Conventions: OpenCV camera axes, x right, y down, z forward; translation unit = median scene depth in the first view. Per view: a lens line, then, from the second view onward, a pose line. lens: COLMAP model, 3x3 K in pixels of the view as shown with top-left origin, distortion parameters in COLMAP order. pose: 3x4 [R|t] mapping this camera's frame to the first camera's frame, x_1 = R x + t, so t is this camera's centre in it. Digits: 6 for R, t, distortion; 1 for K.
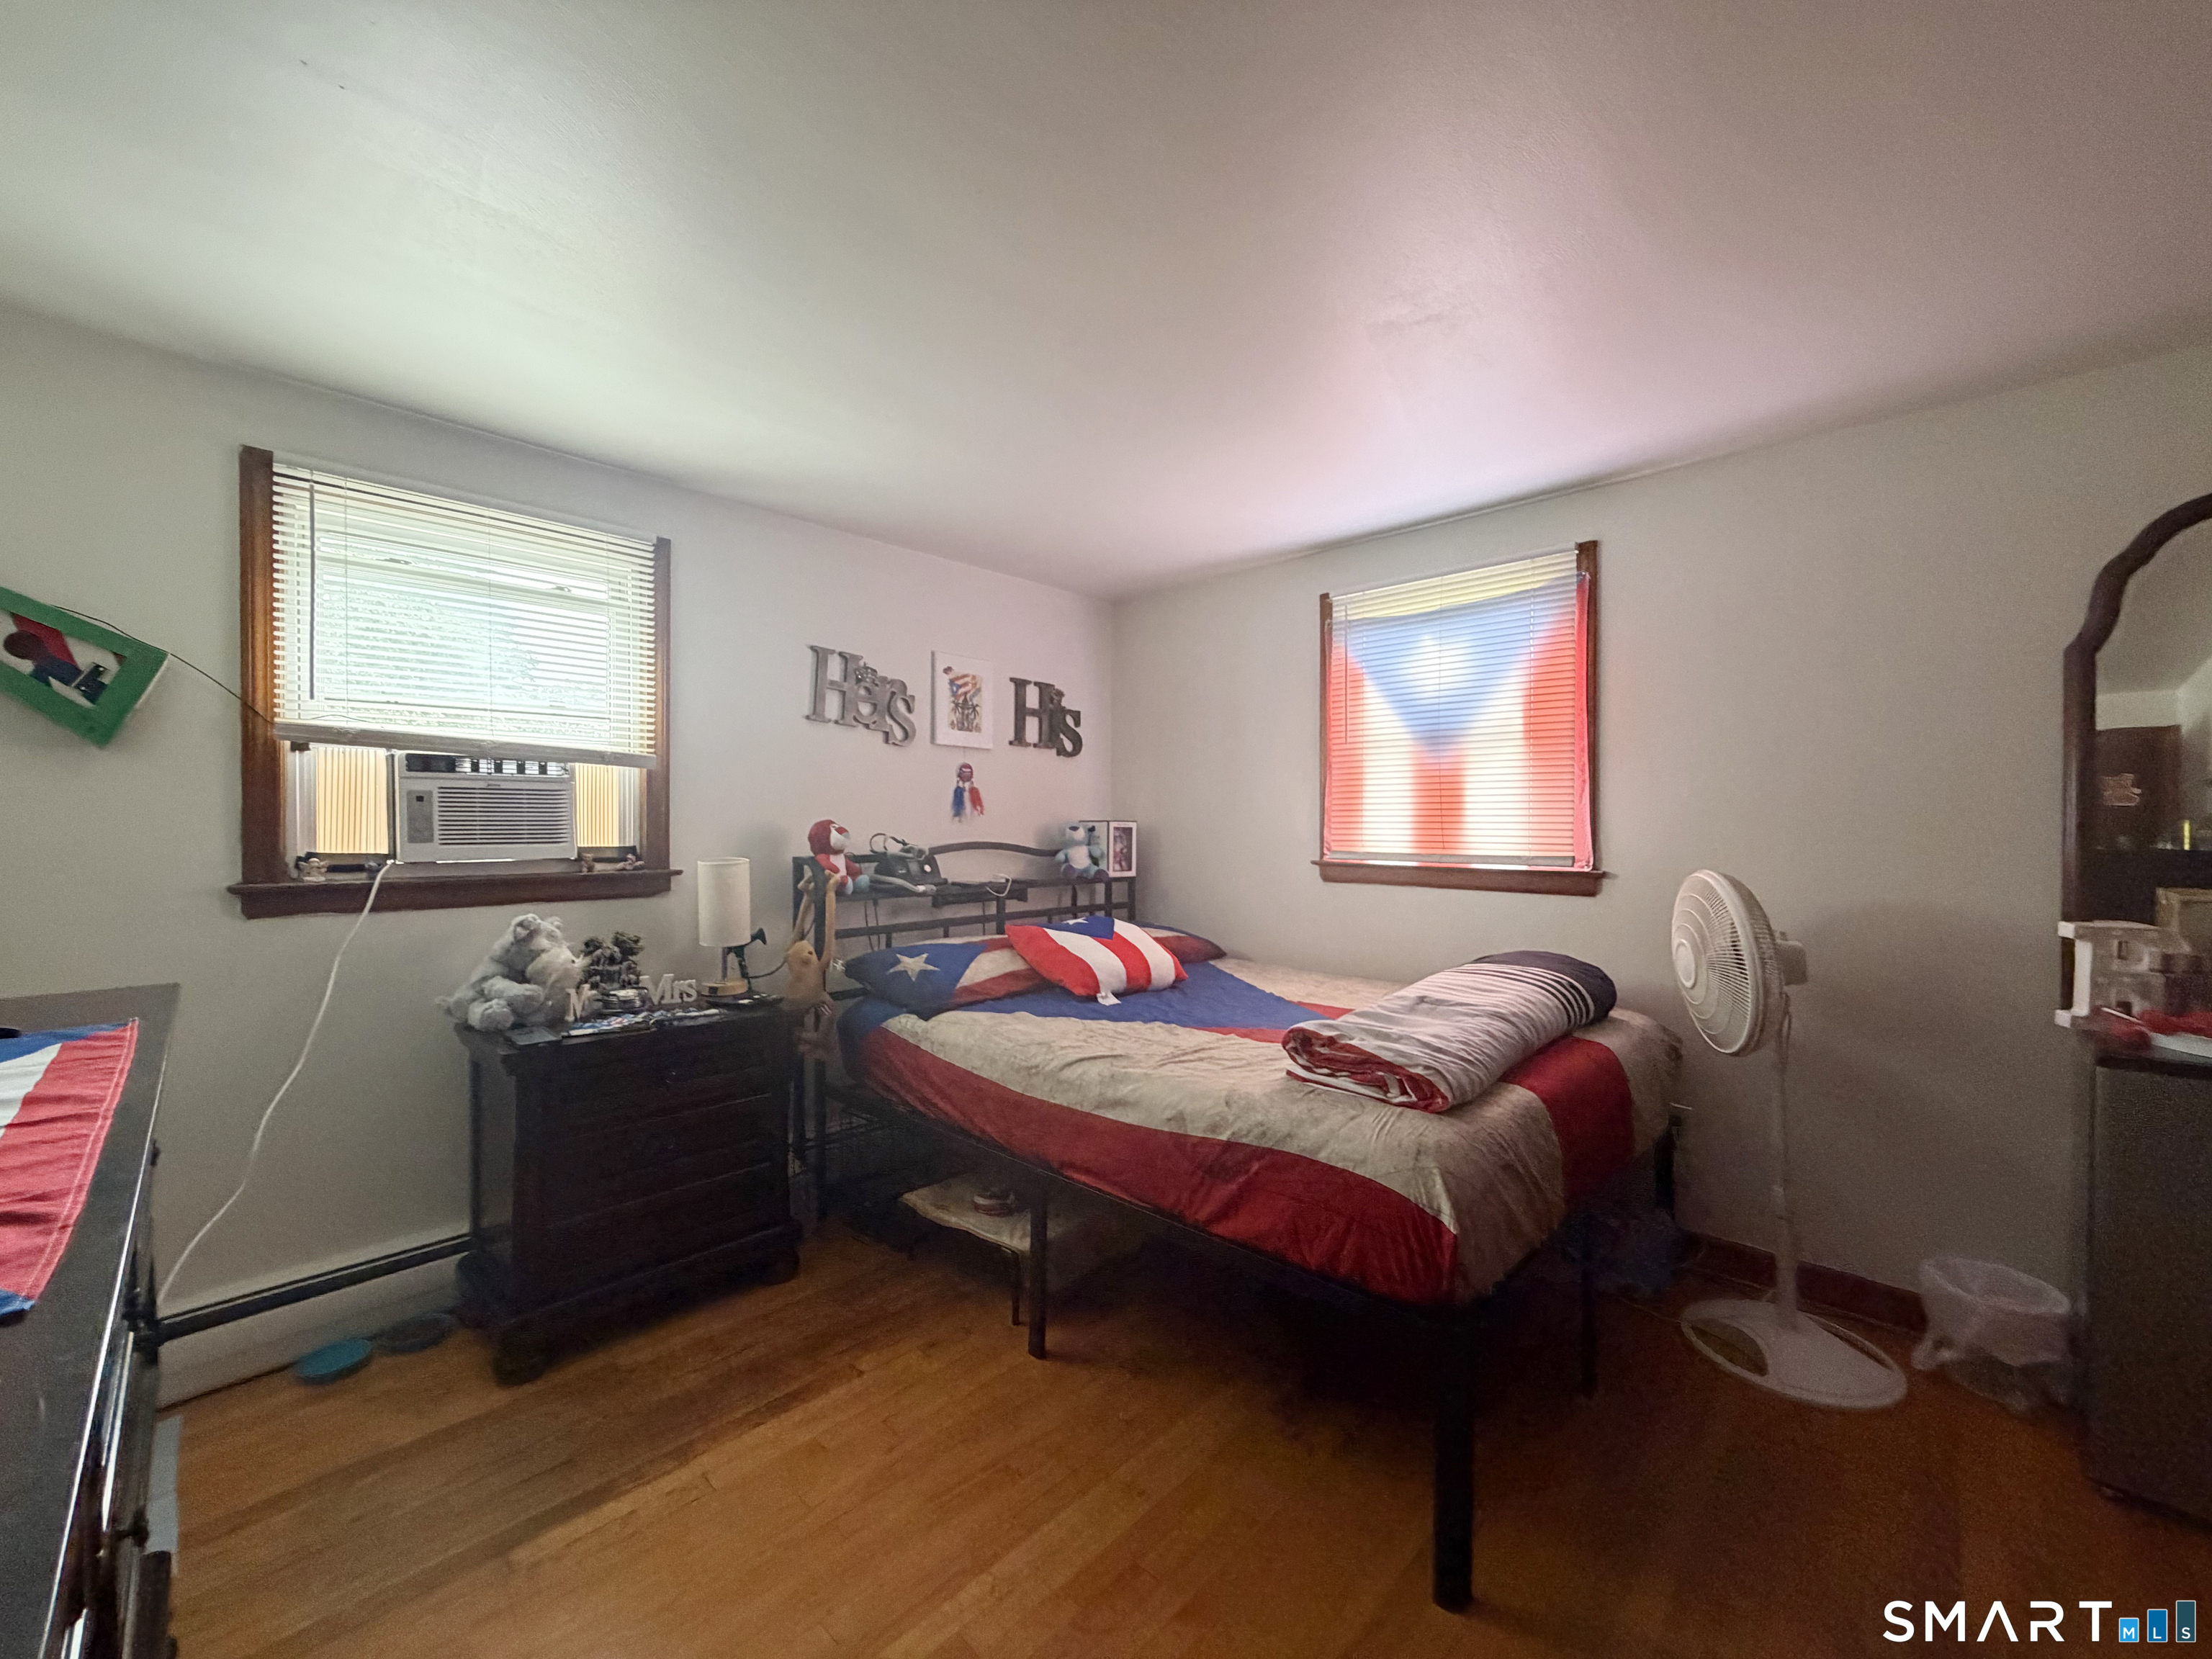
lens RADIAL K [[873.8, 0, 1107.6], [0, 873.8, 827.3], [0, 0, 1]] dist [-0.003730, -0.000170]
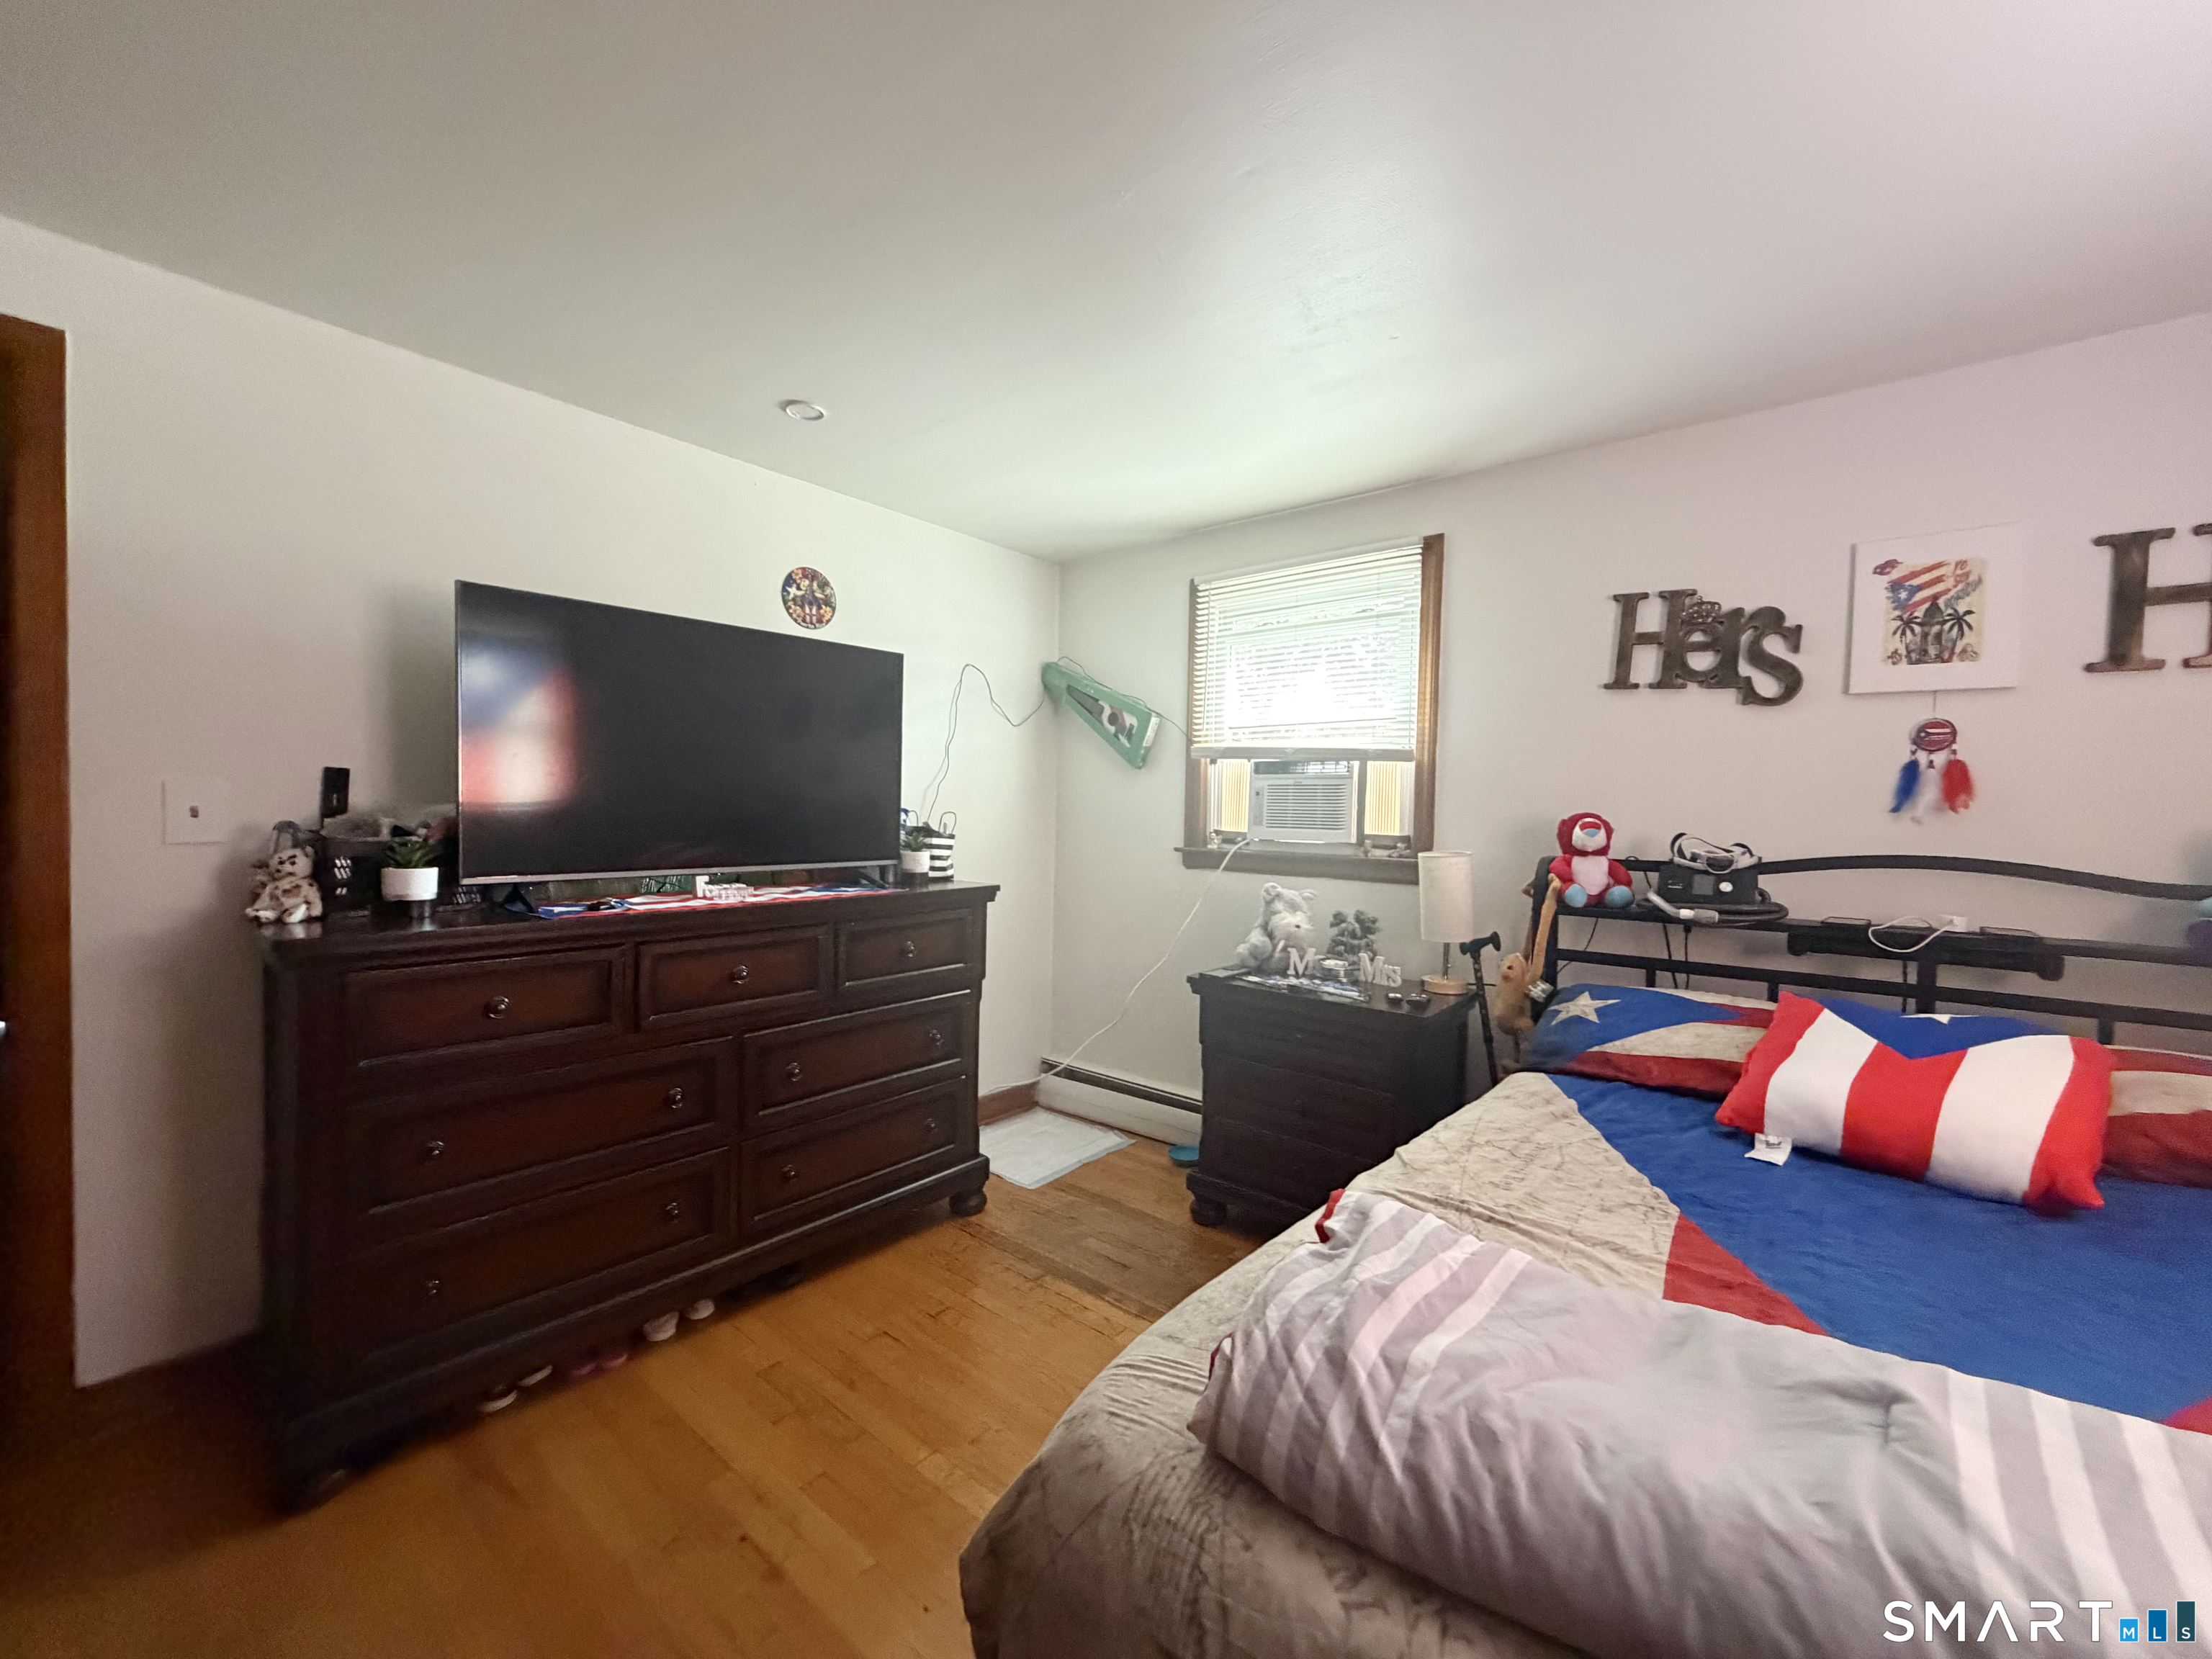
lens RADIAL K [[873.8, 0, 1108.0], [0, 873.8, 835.5], [0, 0, 1]] dist [-0.003730, -0.000170]
pose [[0.073595, 0.026097, -0.996947, 0.486612], [-0.028067, 0.999316, 0.024088, 0.005777], [0.996893, 0.026209, 0.074278, 0.552030]]
